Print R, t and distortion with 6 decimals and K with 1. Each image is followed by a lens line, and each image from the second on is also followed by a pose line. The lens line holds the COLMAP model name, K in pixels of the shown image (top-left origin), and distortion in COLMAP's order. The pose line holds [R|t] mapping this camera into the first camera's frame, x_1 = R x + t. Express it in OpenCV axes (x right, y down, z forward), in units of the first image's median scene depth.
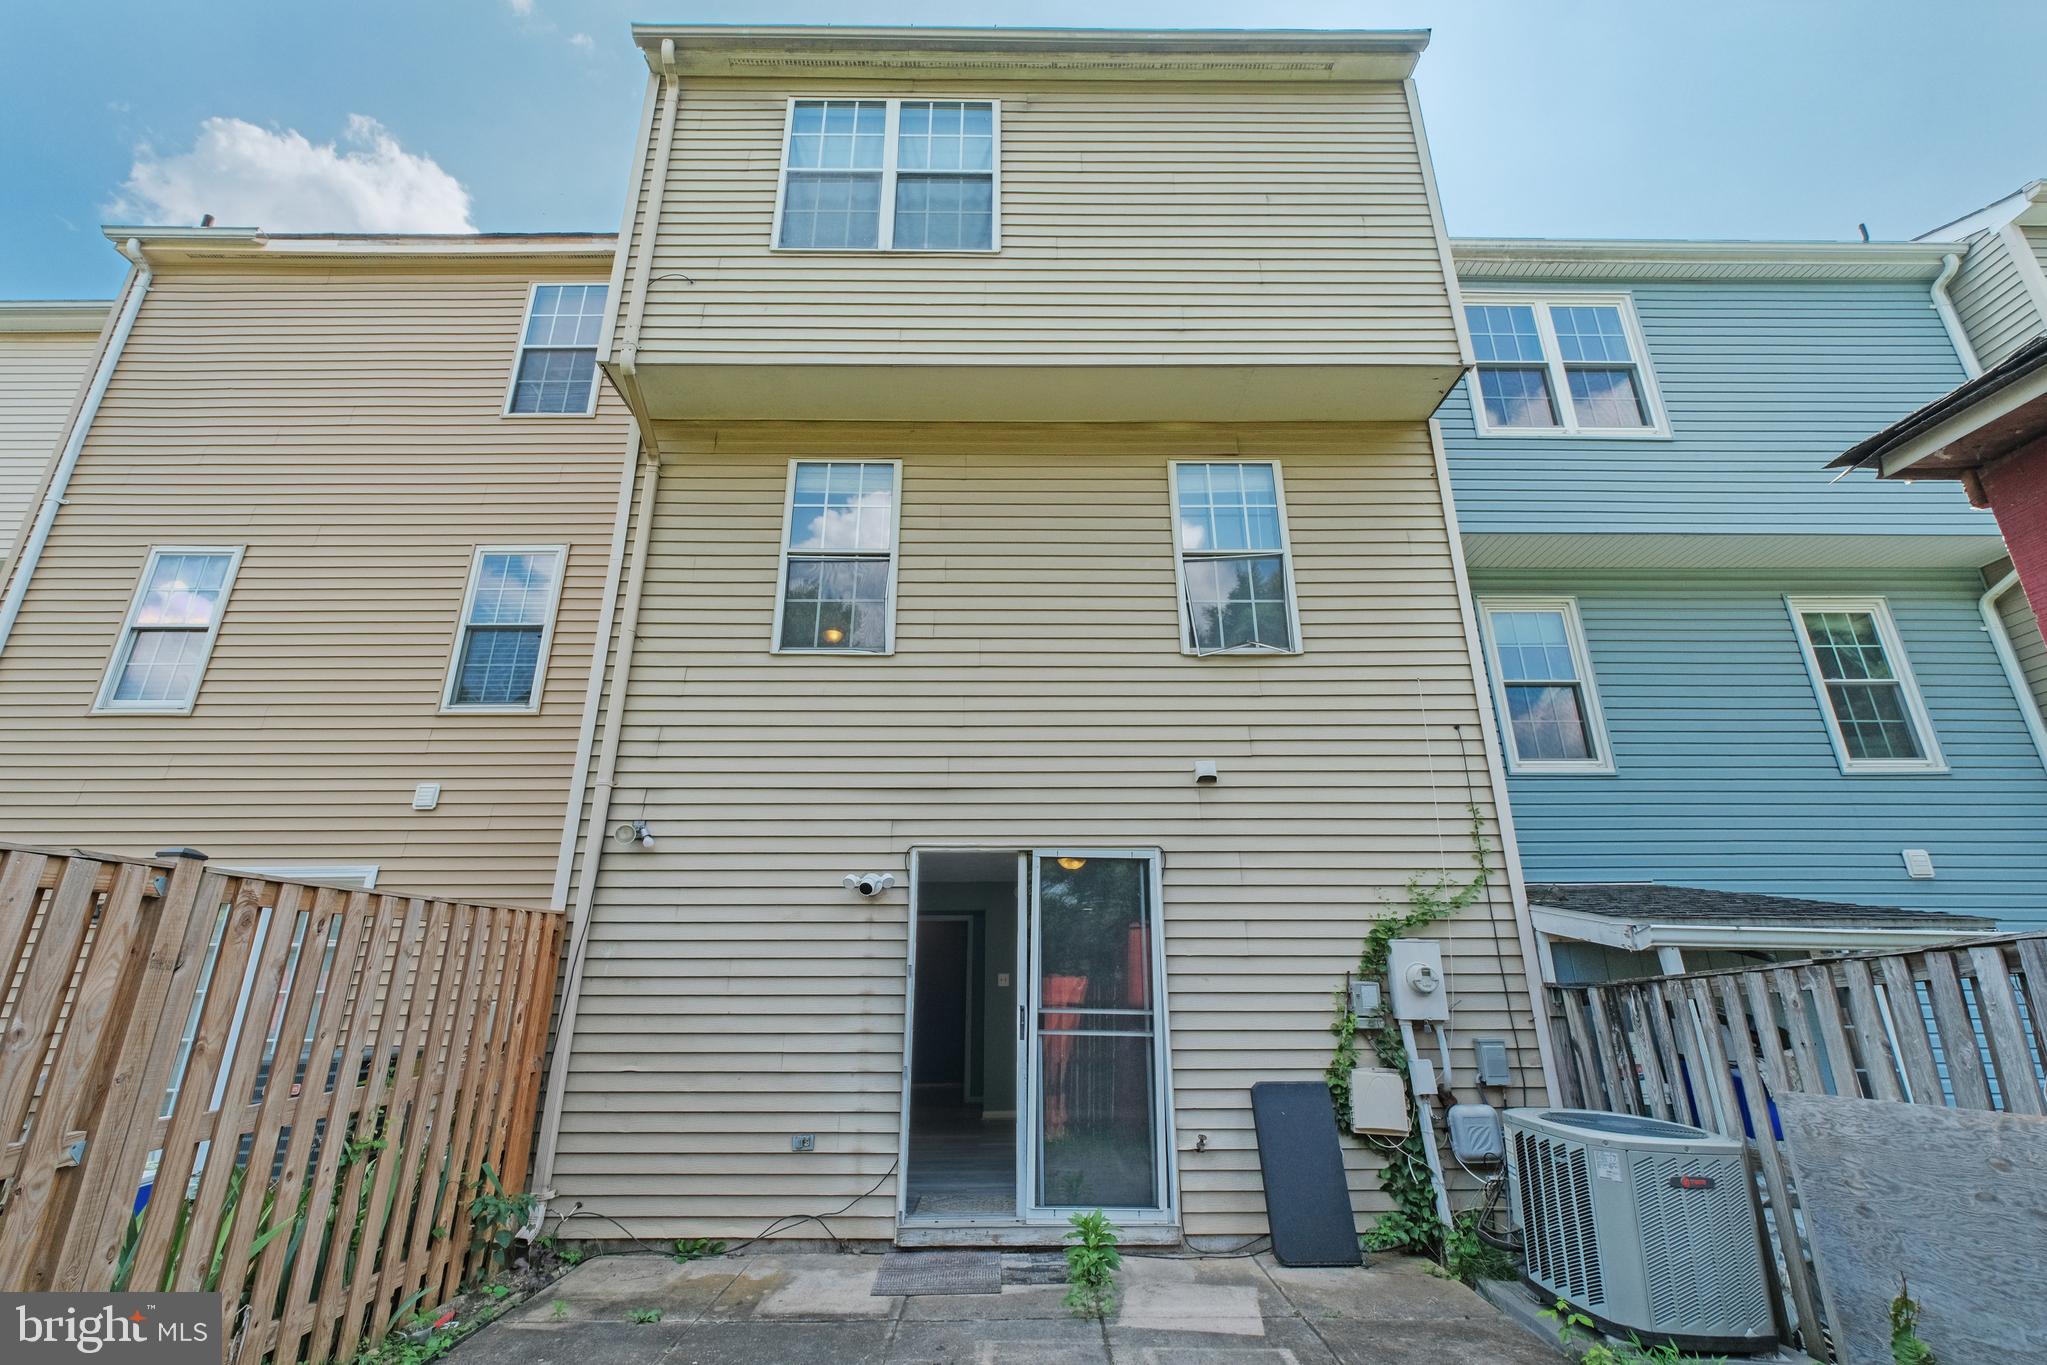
lens RADIAL K [[883.6, 0, 1022.9], [0, 883.6, 682.2], [0, 0, 1]] dist [-0.001299, -0.001115]
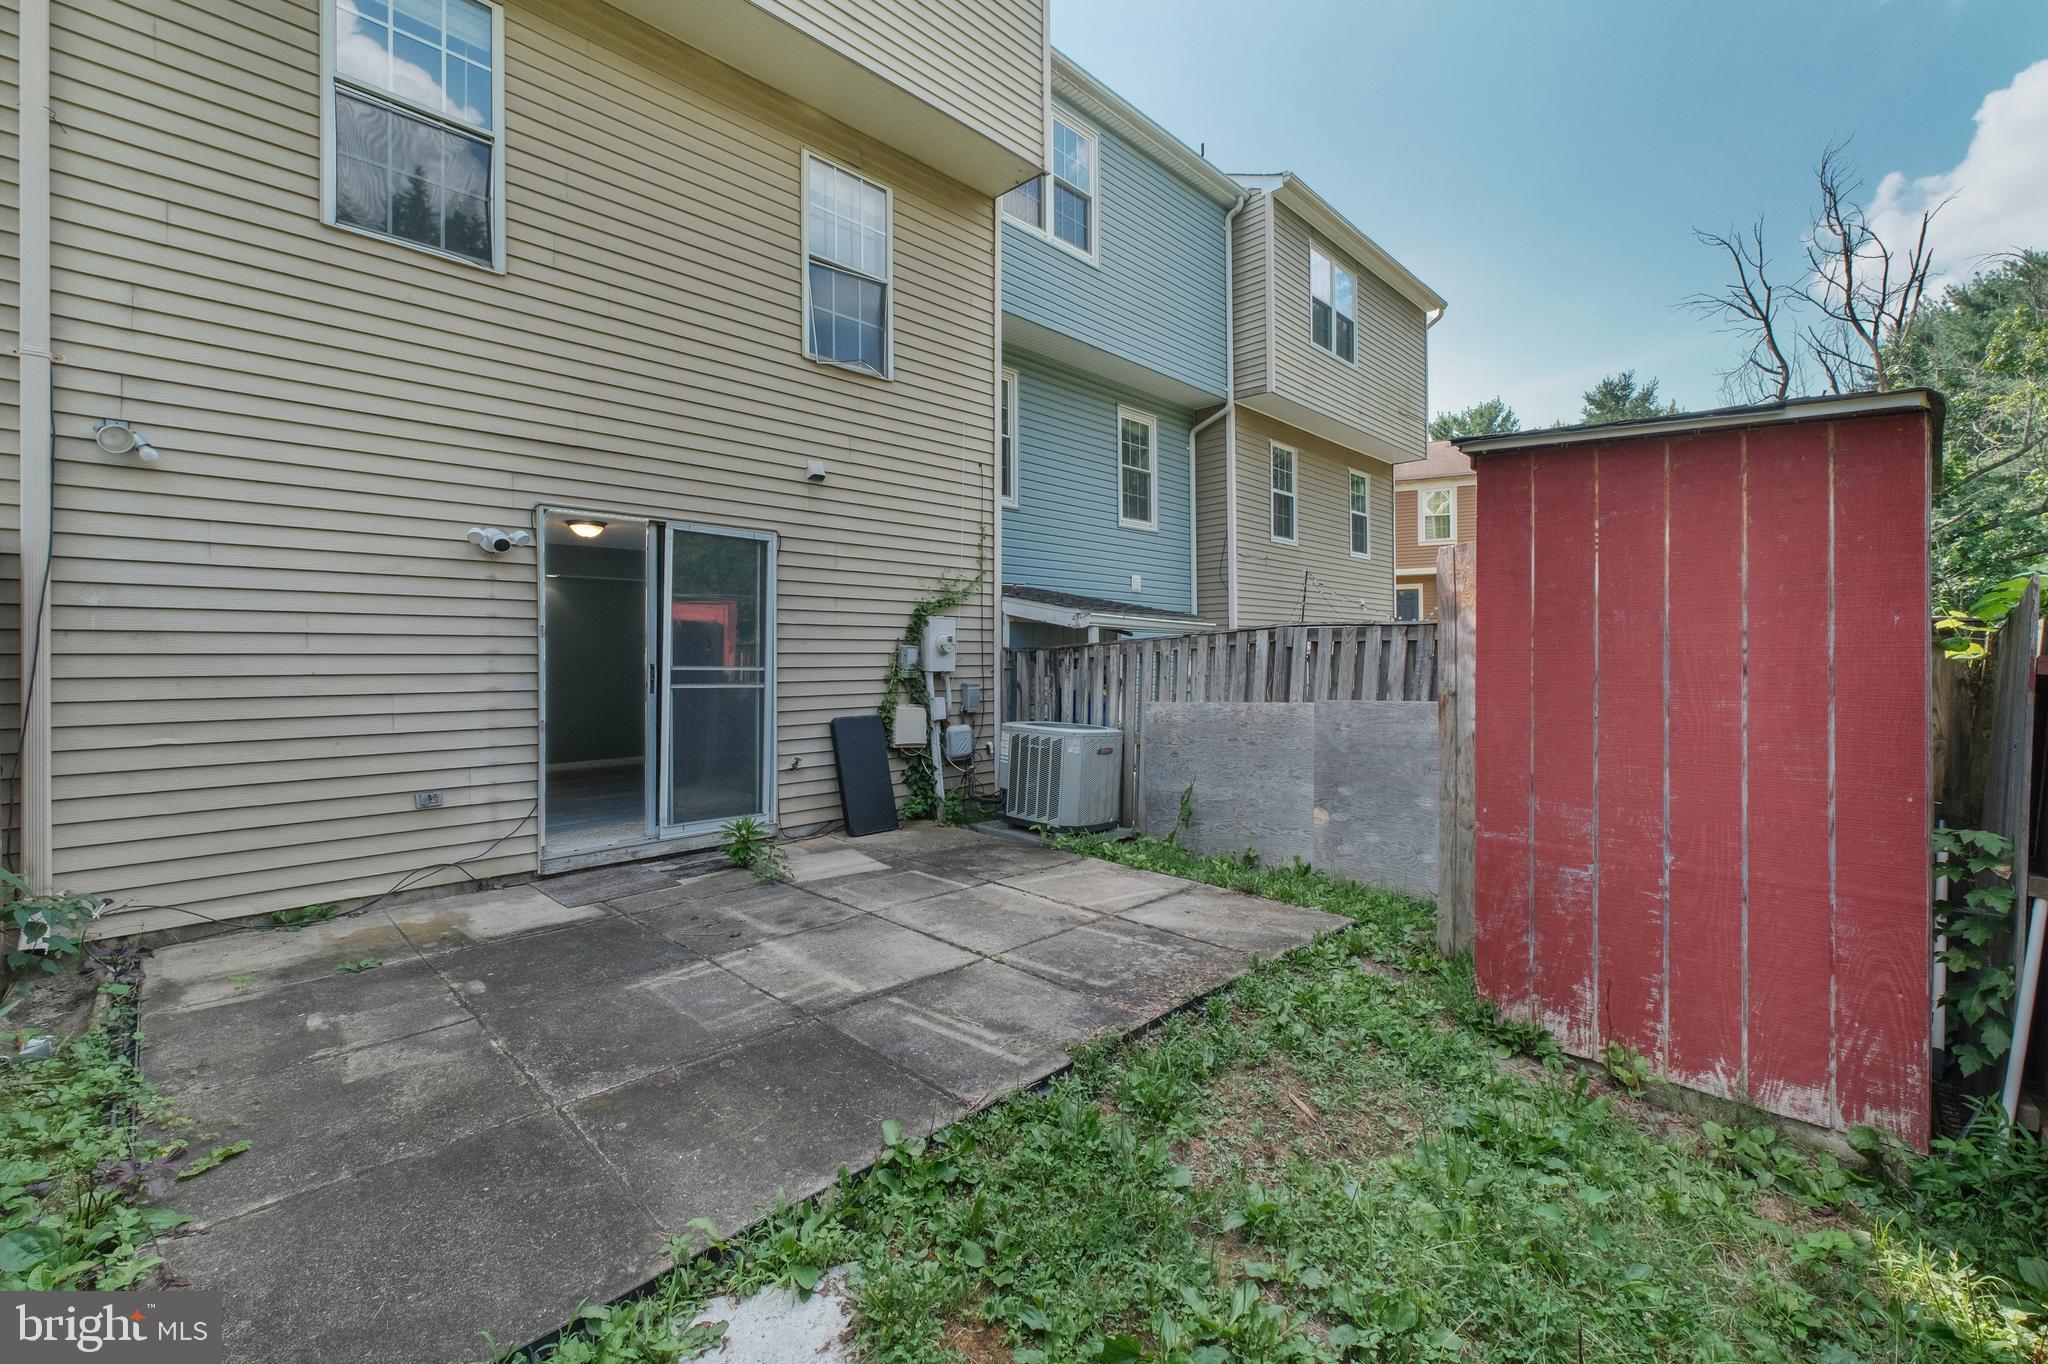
lens RADIAL K [[884.0, 0, 1016.4], [0, 884.0, 663.6], [0, 0, 1]] dist [-0.001299, -0.001115]
pose [[0.700649, -0.005584, 0.713484, -0.467163], [-0.231448, 0.944119, 0.234673, 0.009528], [-0.674924, -0.329558, 0.660203, -0.013058]]
